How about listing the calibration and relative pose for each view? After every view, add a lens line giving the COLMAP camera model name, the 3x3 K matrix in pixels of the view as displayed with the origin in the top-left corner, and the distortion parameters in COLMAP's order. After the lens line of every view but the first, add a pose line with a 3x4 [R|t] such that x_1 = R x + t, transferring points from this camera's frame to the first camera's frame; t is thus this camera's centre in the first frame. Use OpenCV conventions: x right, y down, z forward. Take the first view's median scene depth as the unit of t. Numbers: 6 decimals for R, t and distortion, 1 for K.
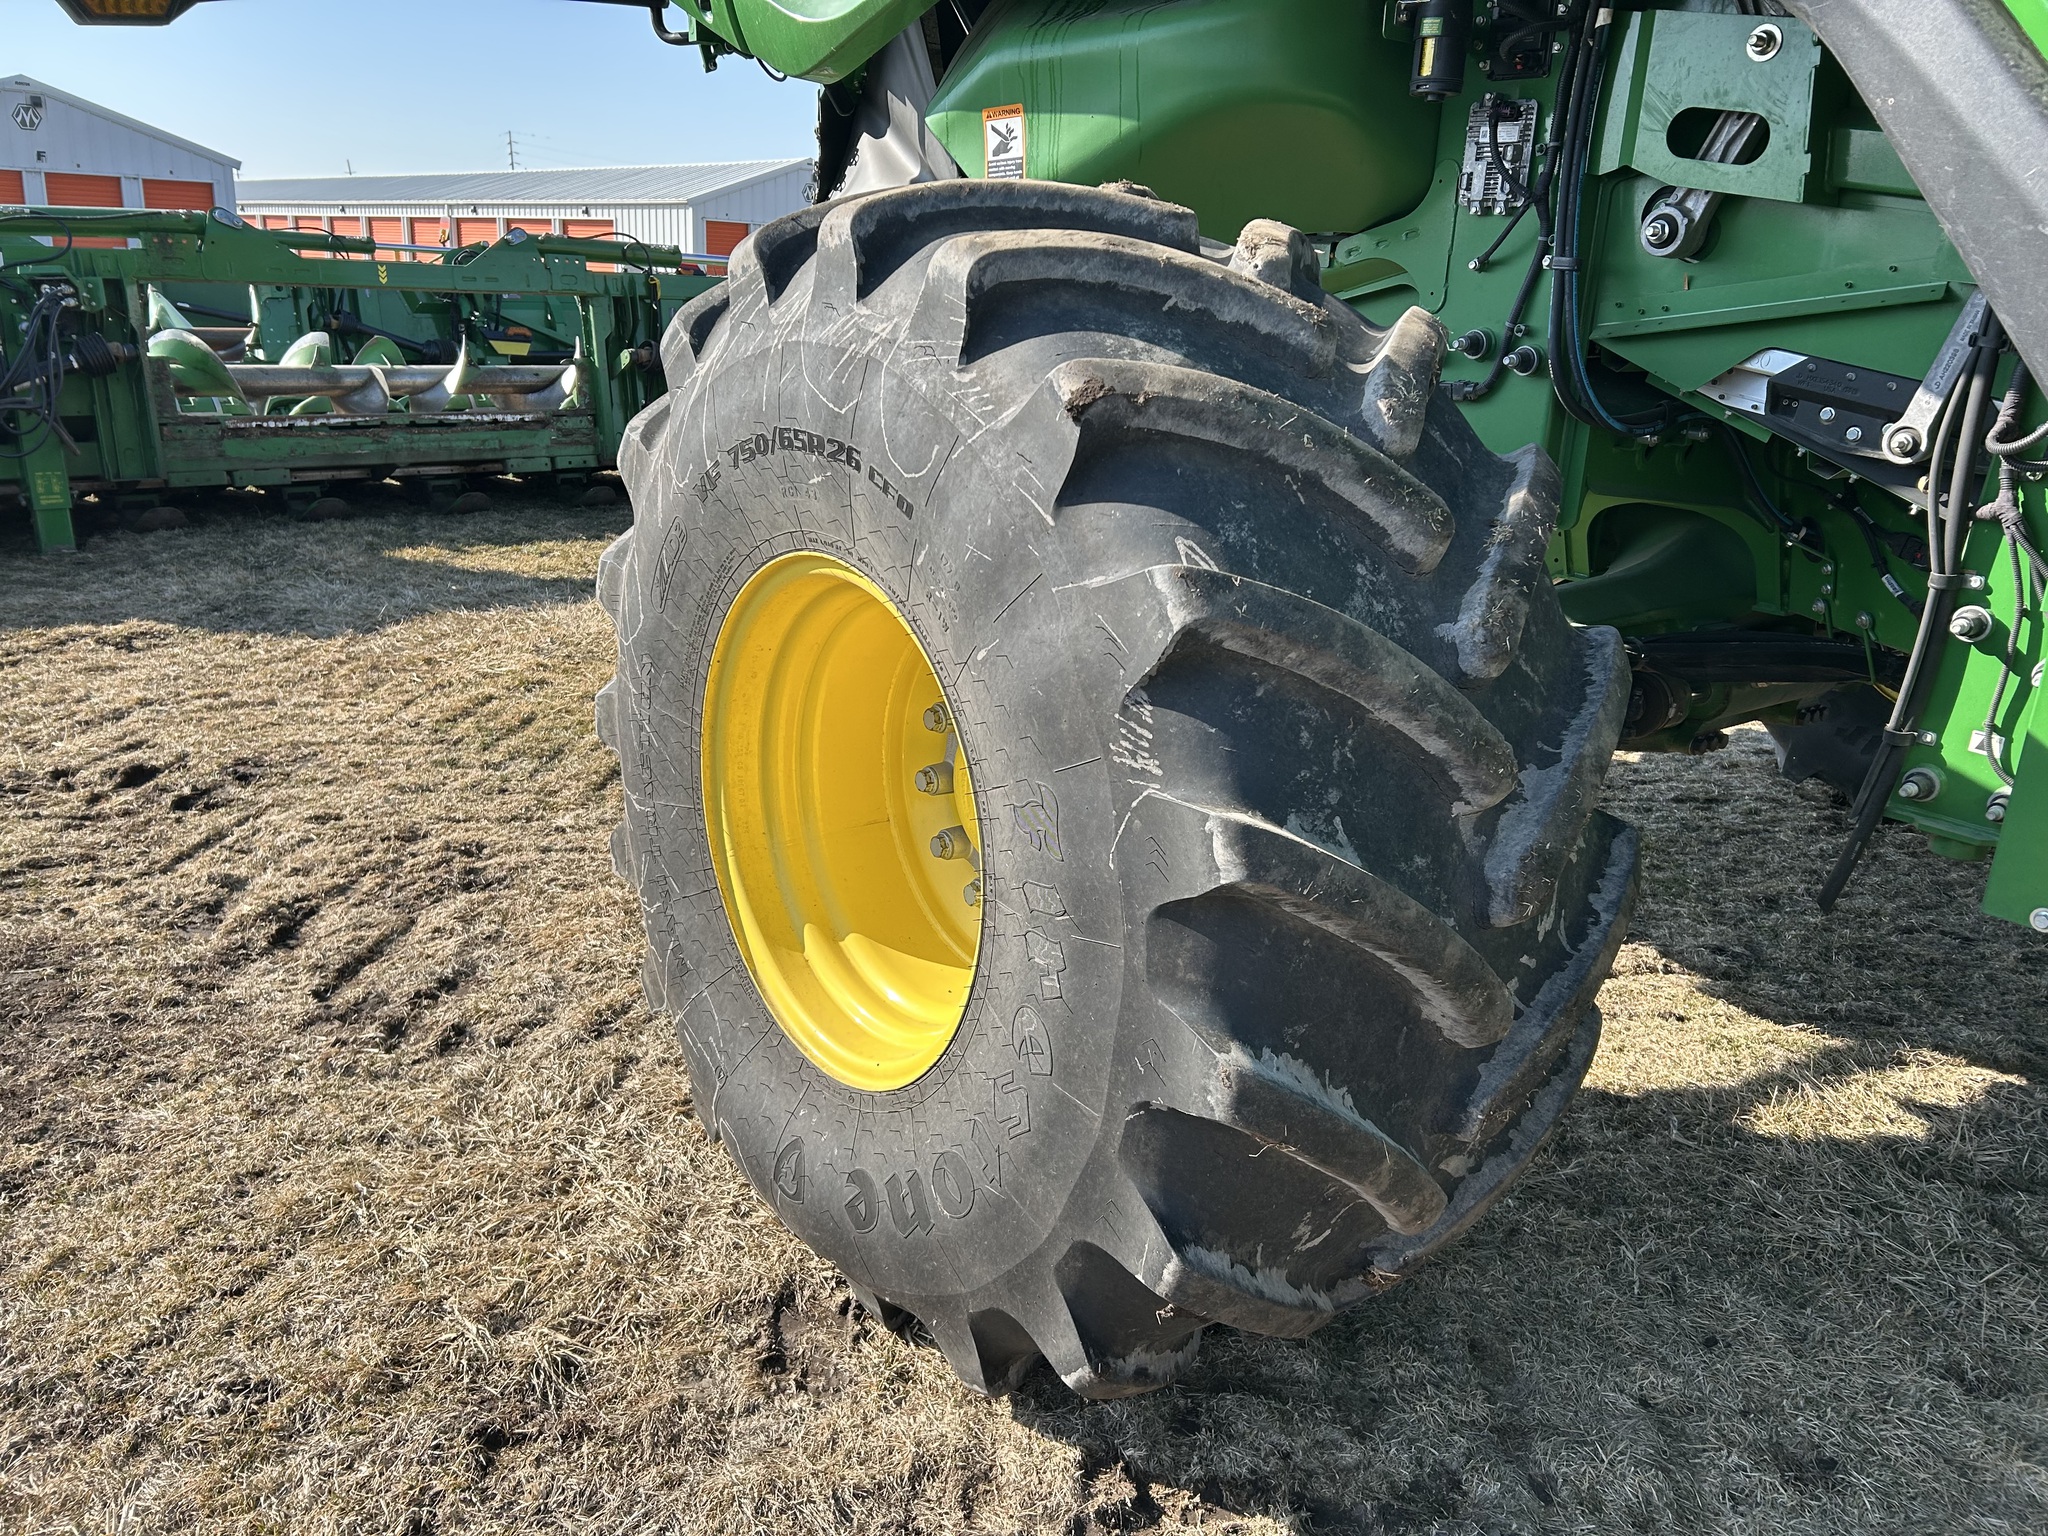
lens RADIAL K [[1545.4, 0, 1031.8], [0, 1545.4, 762.9], [0, 0, 1]] dist [0.065376, -0.067885]
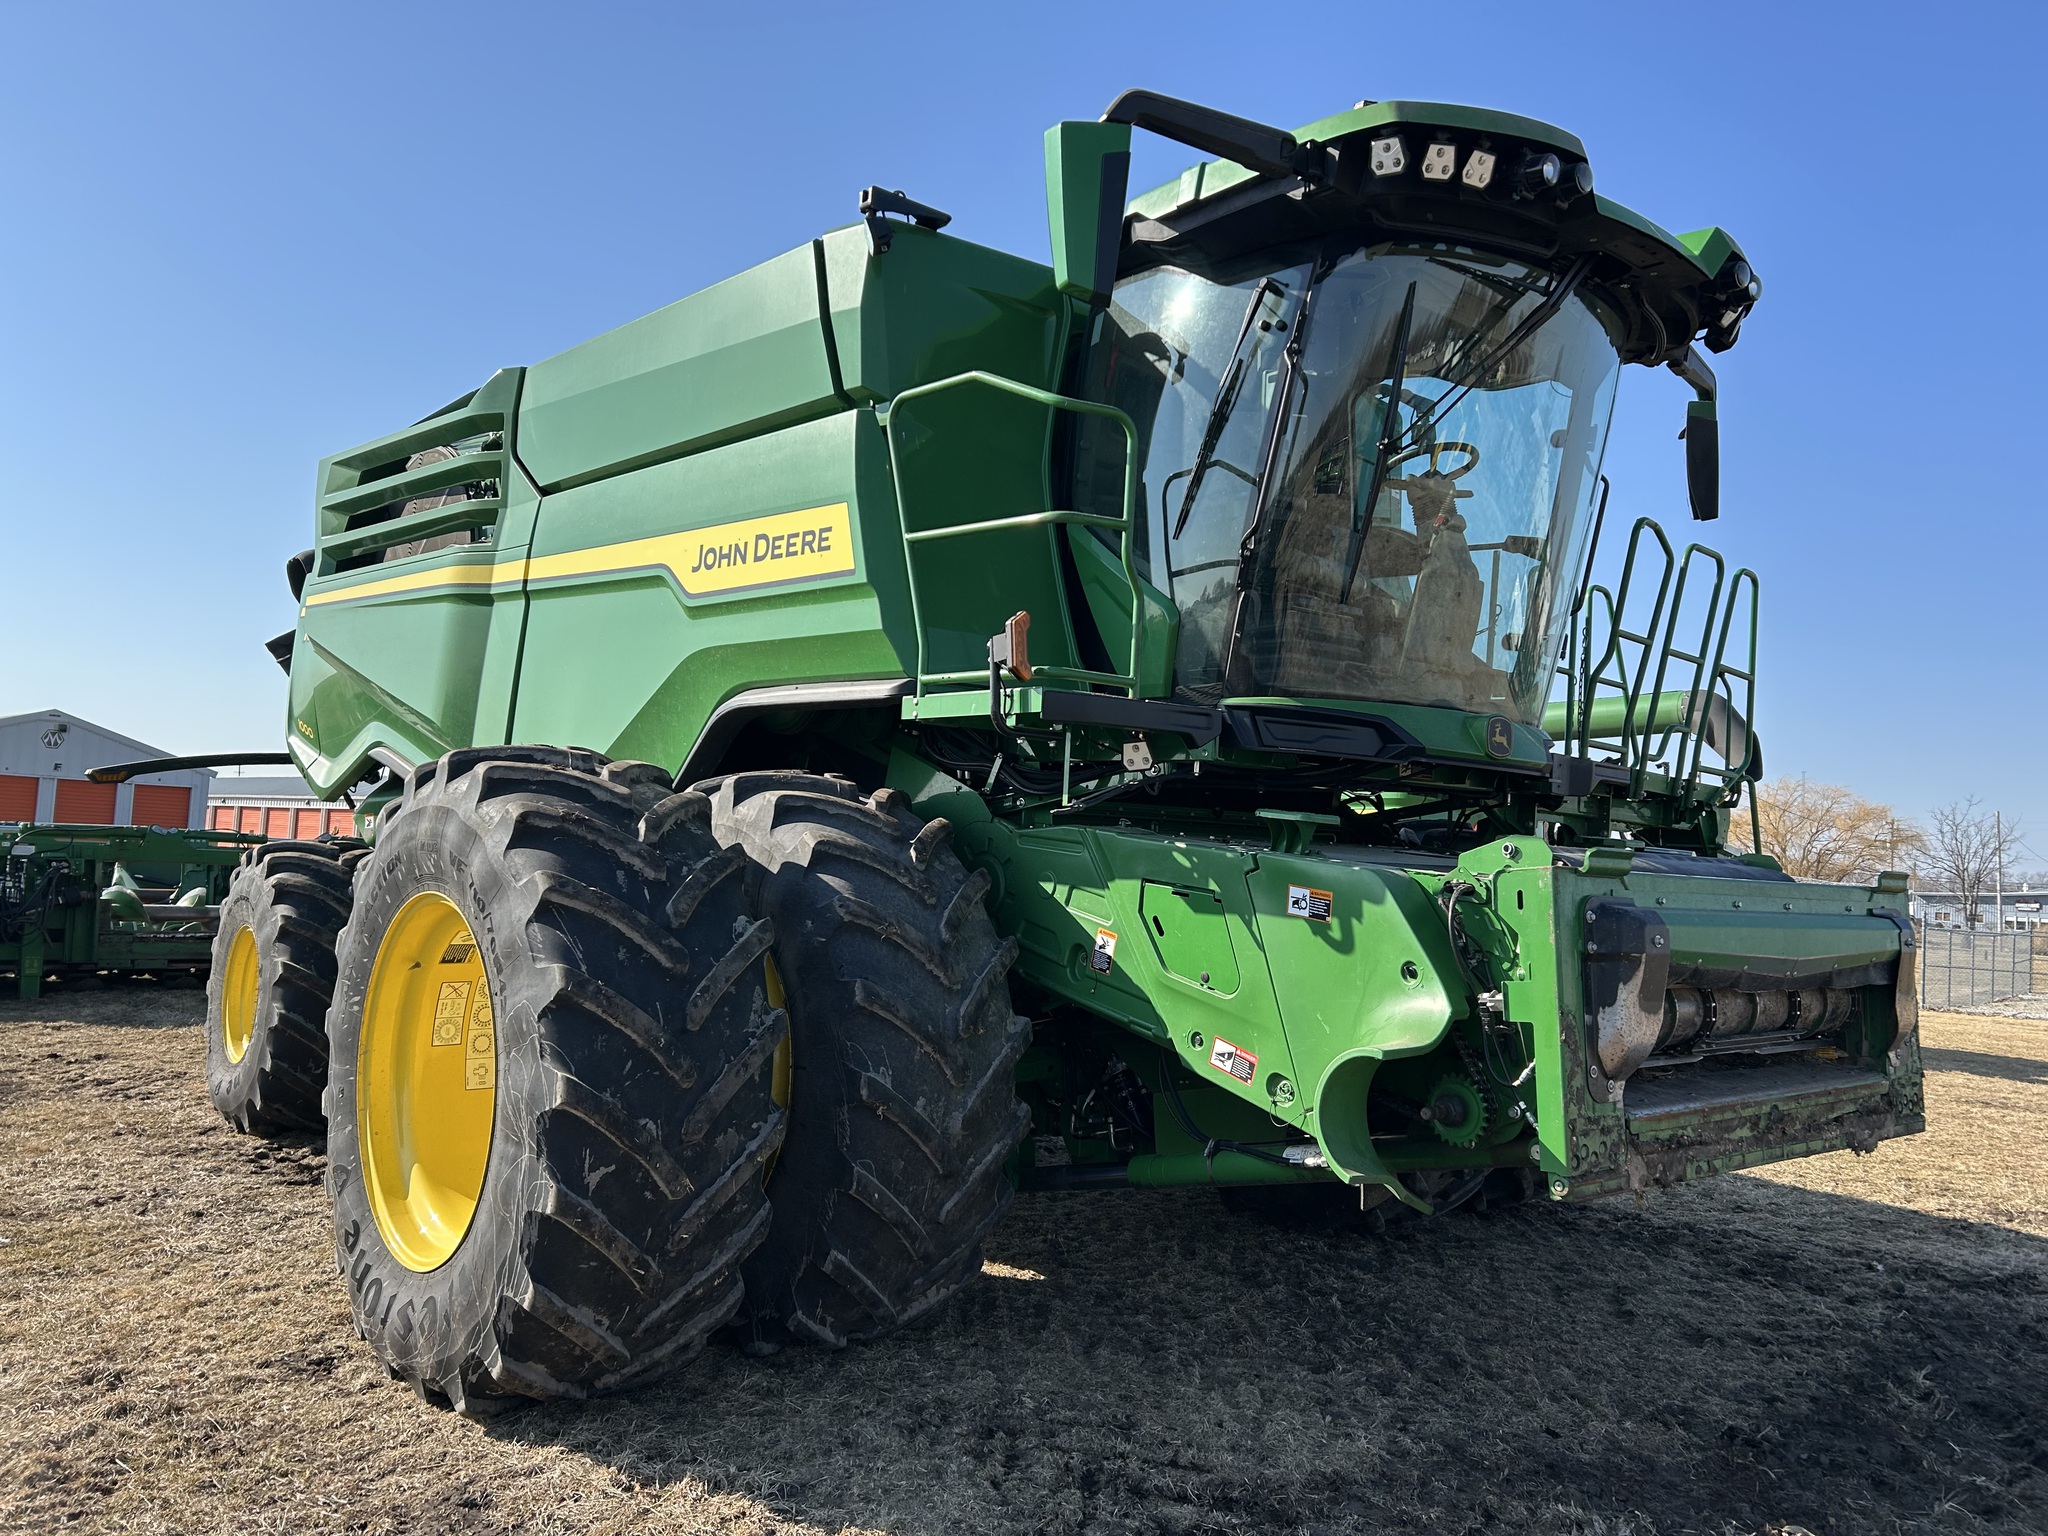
lens RADIAL K [[1511.3, 0, 1028.0], [0, 1511.3, 776.0], [0, 0, 1]] dist [0.112989, -0.133574]
pose [[0.999534, 0.010682, 0.028602, 1.319092], [-0.000026, 0.937101, -0.349058, 0.668898], [-0.030532, 0.348895, 0.936664, -2.199902]]
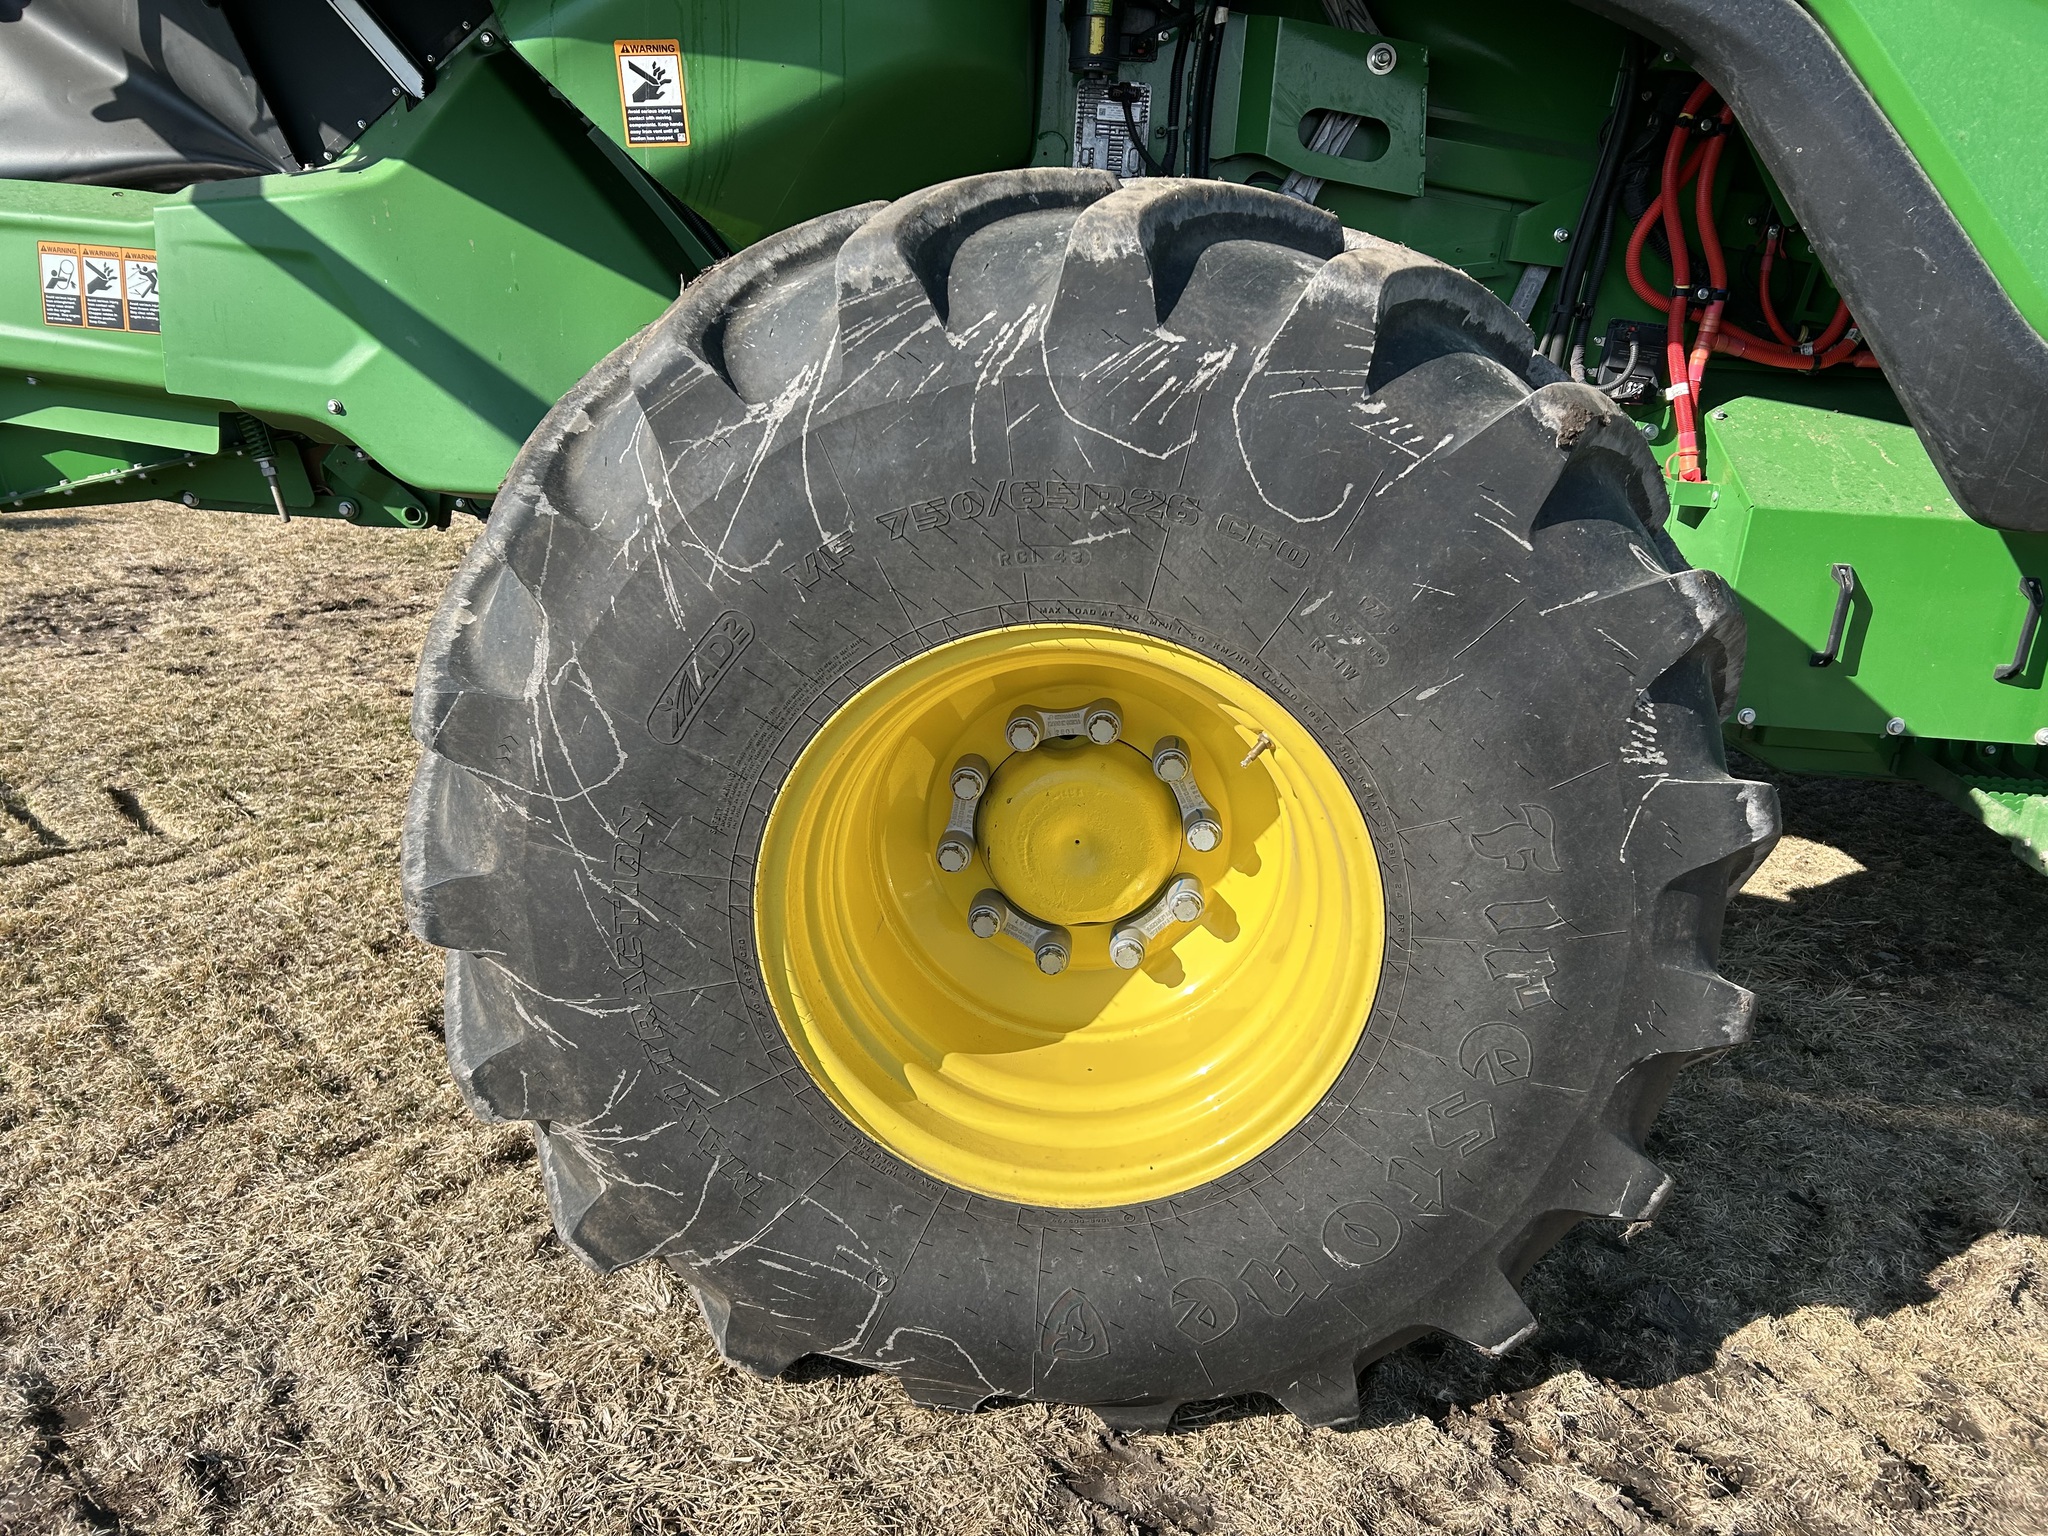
lens RADIAL K [[1545.4, 0, 1031.8], [0, 1545.4, 762.9], [0, 0, 1]] dist [0.065376, -0.067885]
pose [[0.670283, -0.247433, 0.699641, -0.549129], [0.205783, 0.967779, 0.145114, -0.136138], [-0.713004, 0.046707, 0.699603, 0.310122]]
